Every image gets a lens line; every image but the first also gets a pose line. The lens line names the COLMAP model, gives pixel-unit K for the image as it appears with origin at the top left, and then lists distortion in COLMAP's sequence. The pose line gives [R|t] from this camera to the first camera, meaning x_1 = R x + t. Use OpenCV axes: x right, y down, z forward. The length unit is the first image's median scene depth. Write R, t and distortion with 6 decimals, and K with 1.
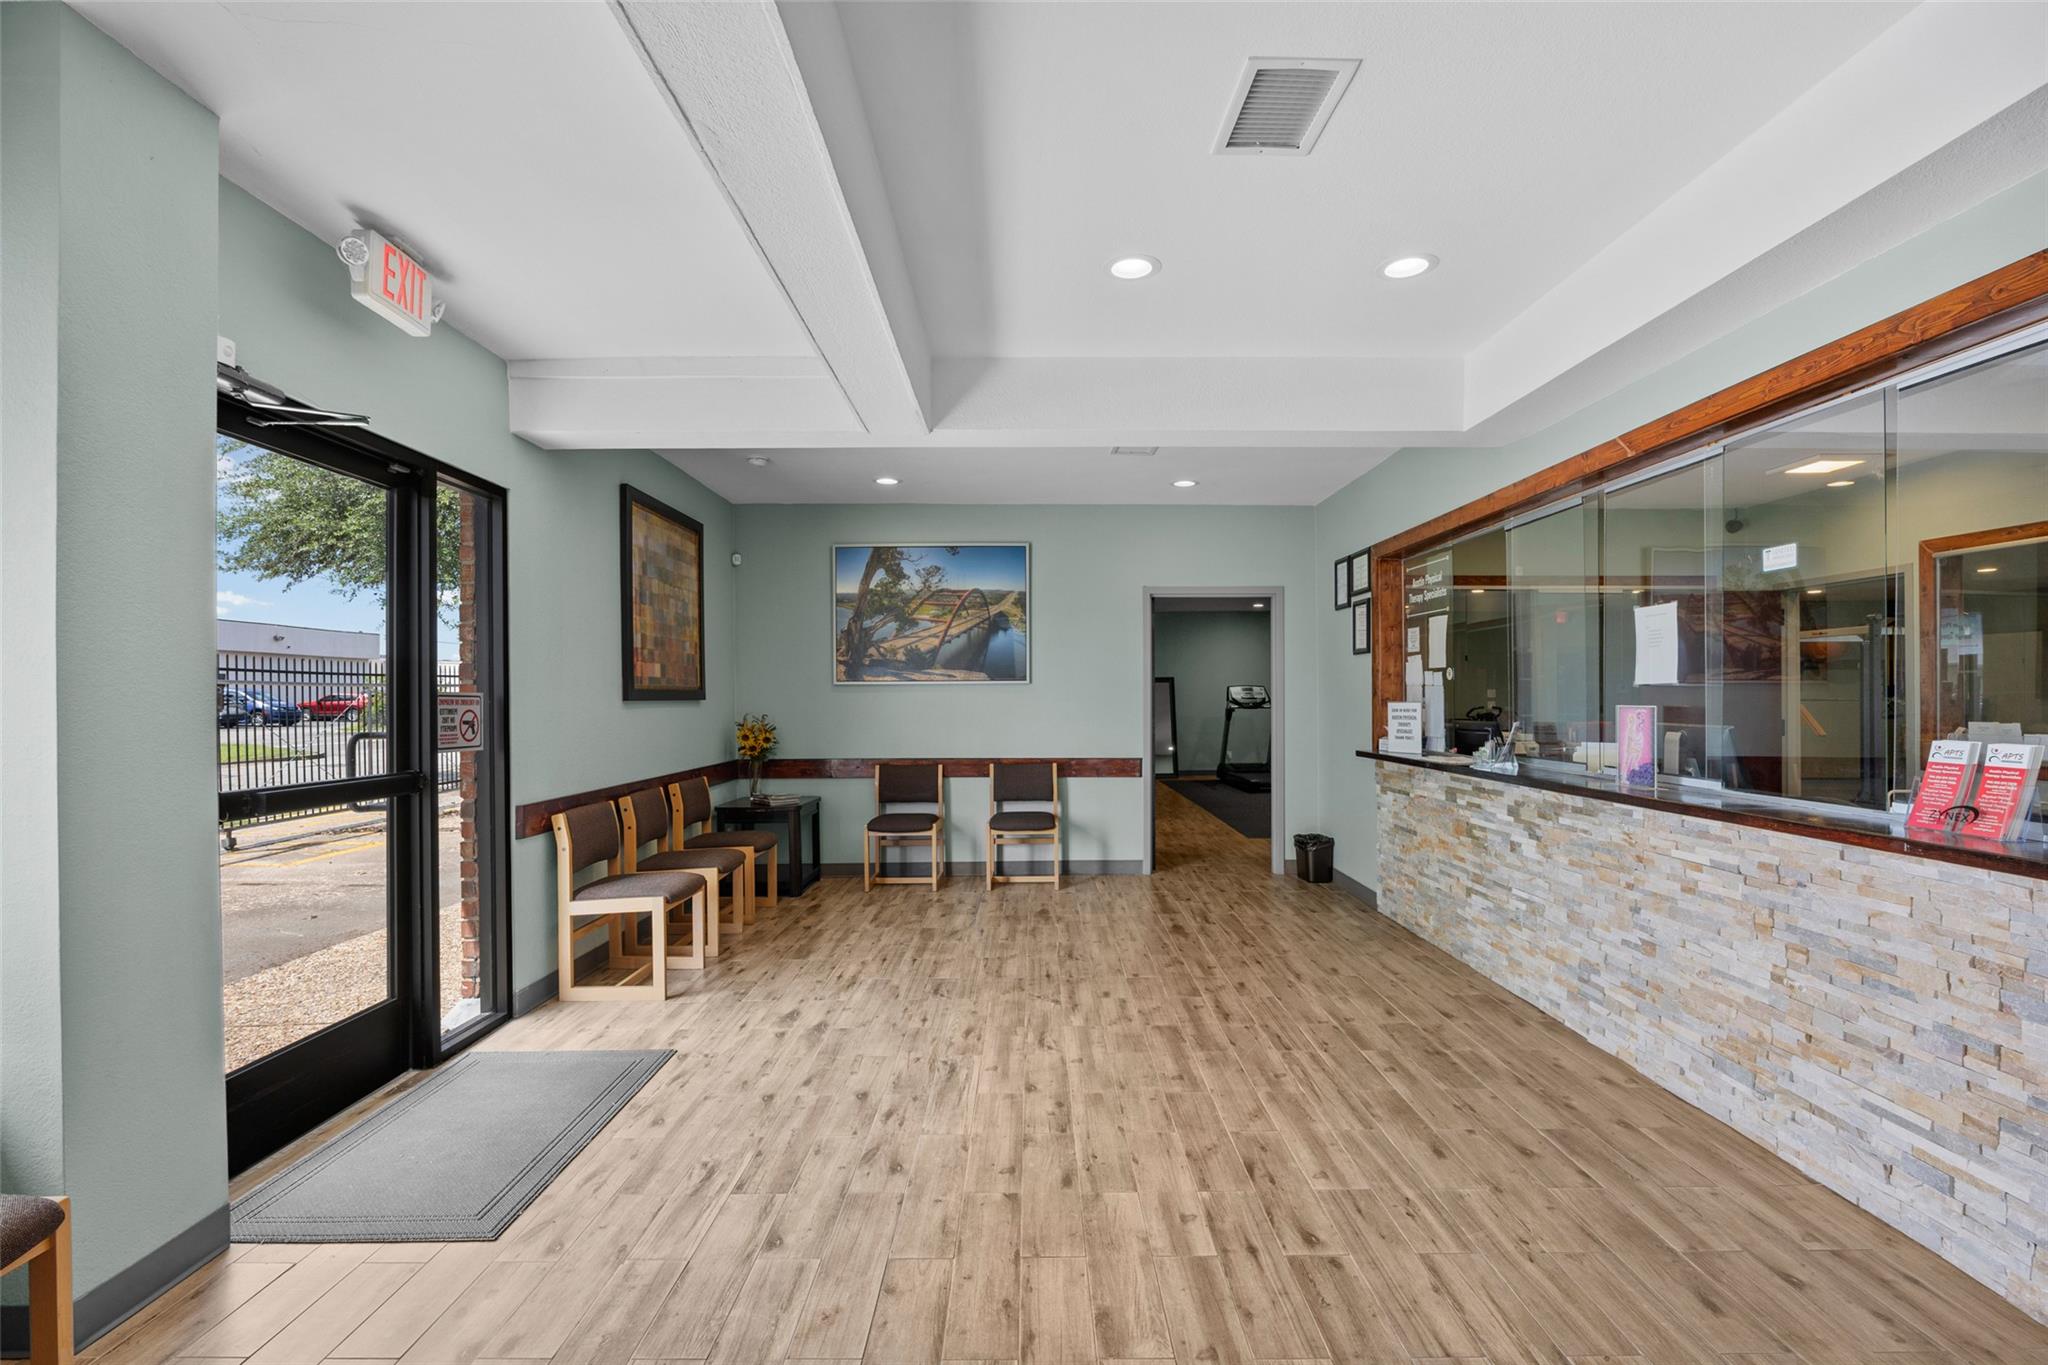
lens RADIAL K [[939.9, 0, 1027.9], [0, 939.9, 697.2], [0, 0, 1]] dist [0.000051, 0.000013]
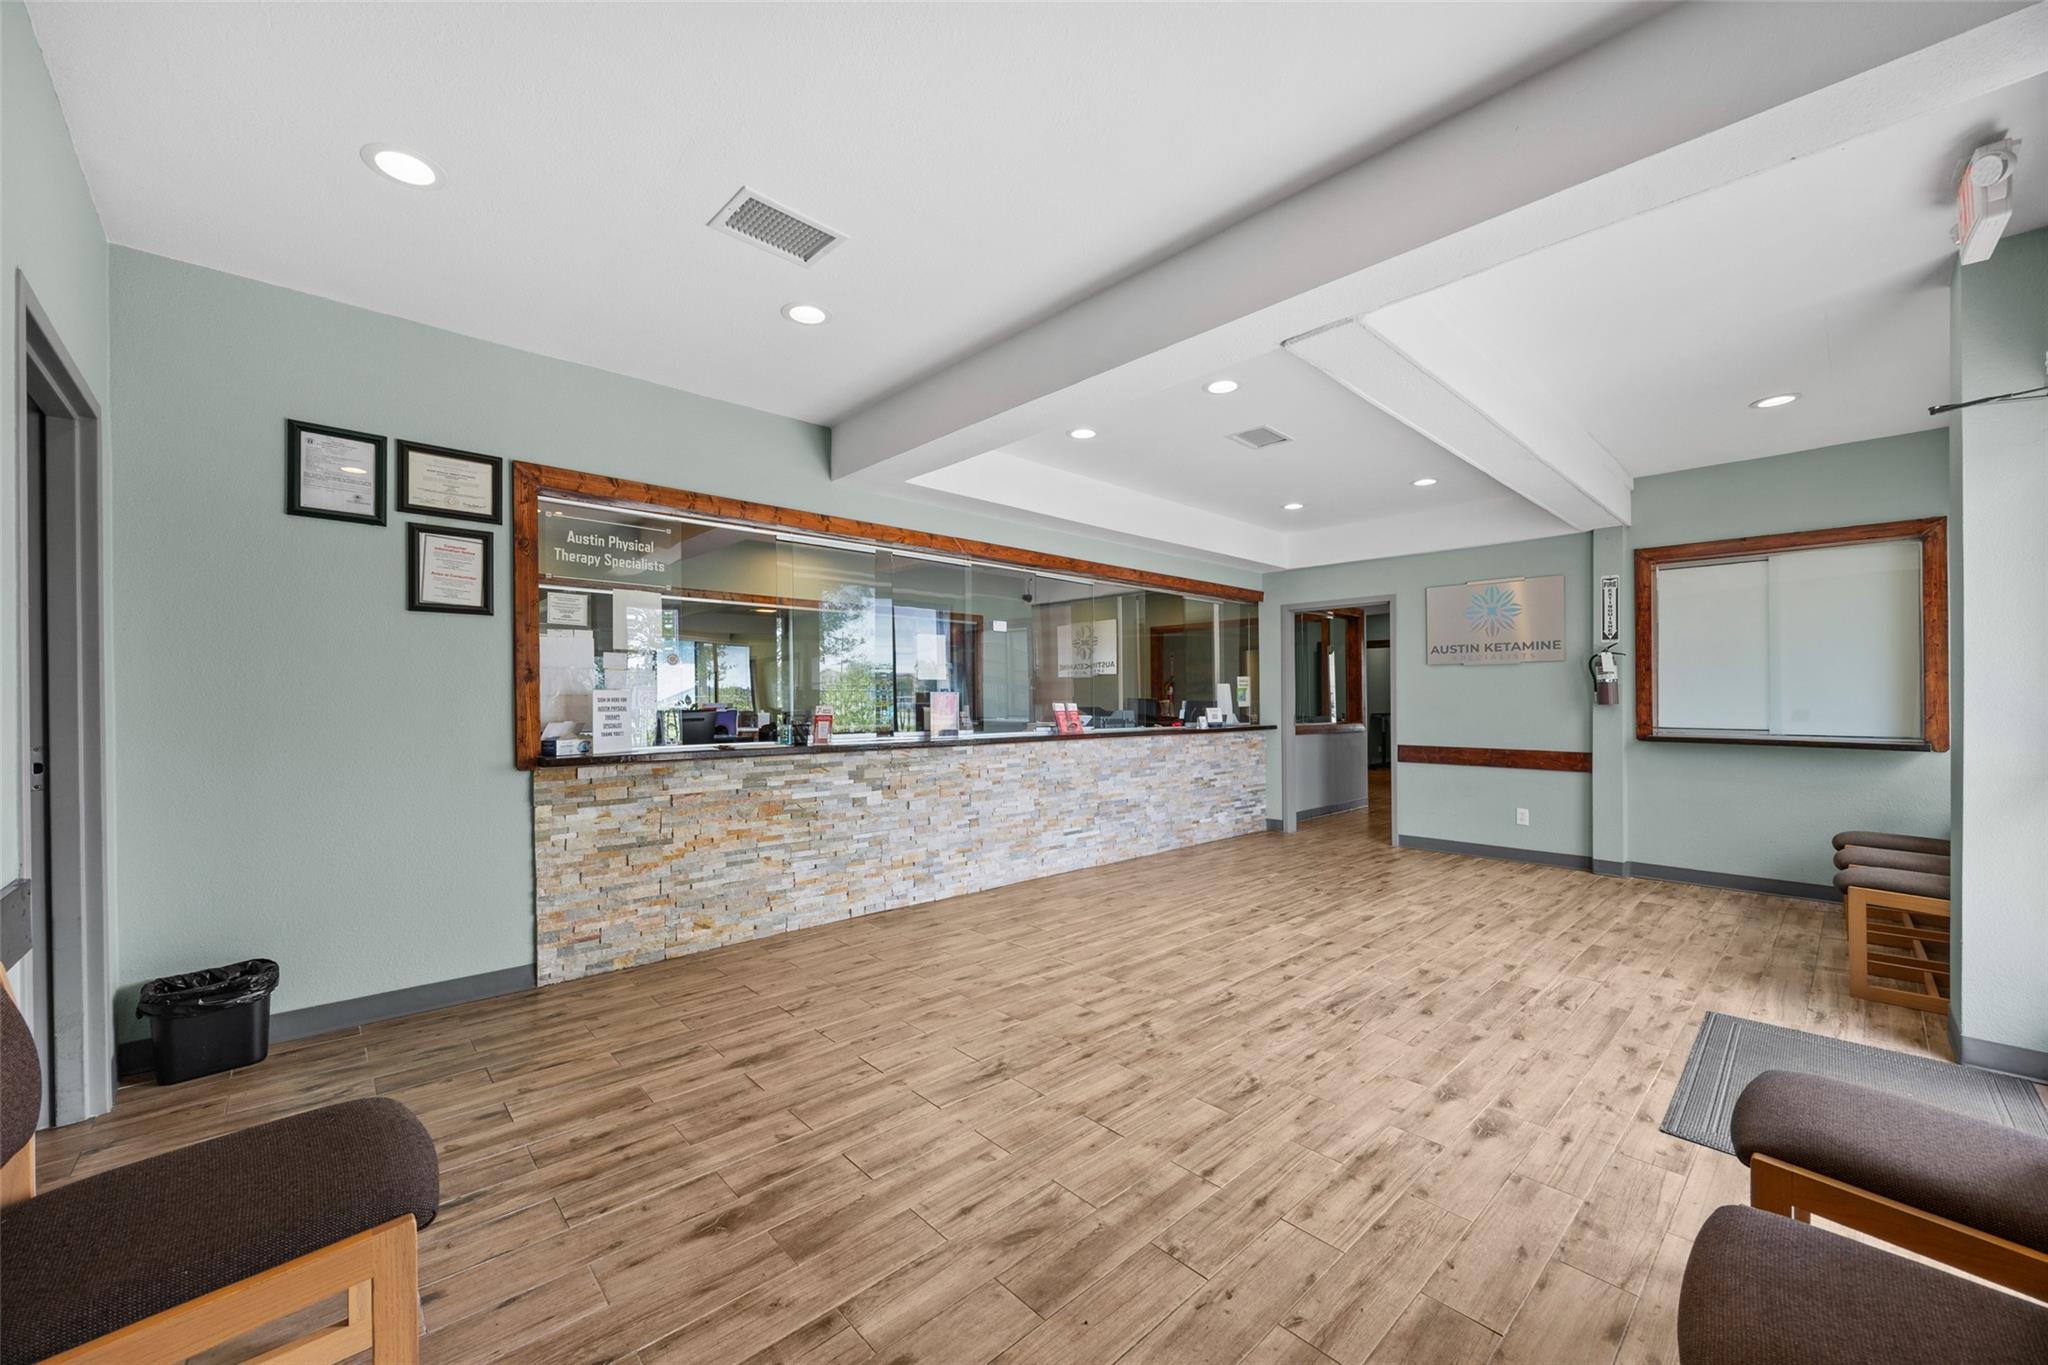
lens RADIAL K [[800.2, 0, 1016.4], [0, 800.2, 688.8], [0, 0, 1]] dist [-0.000170, 0.000062]
pose [[-0.691028, 0.017874, 0.722607, -0.521414], [0.006620, 0.999809, -0.018400, 0.031520], [-0.722797, -0.007931, -0.691015, 1.951198]]
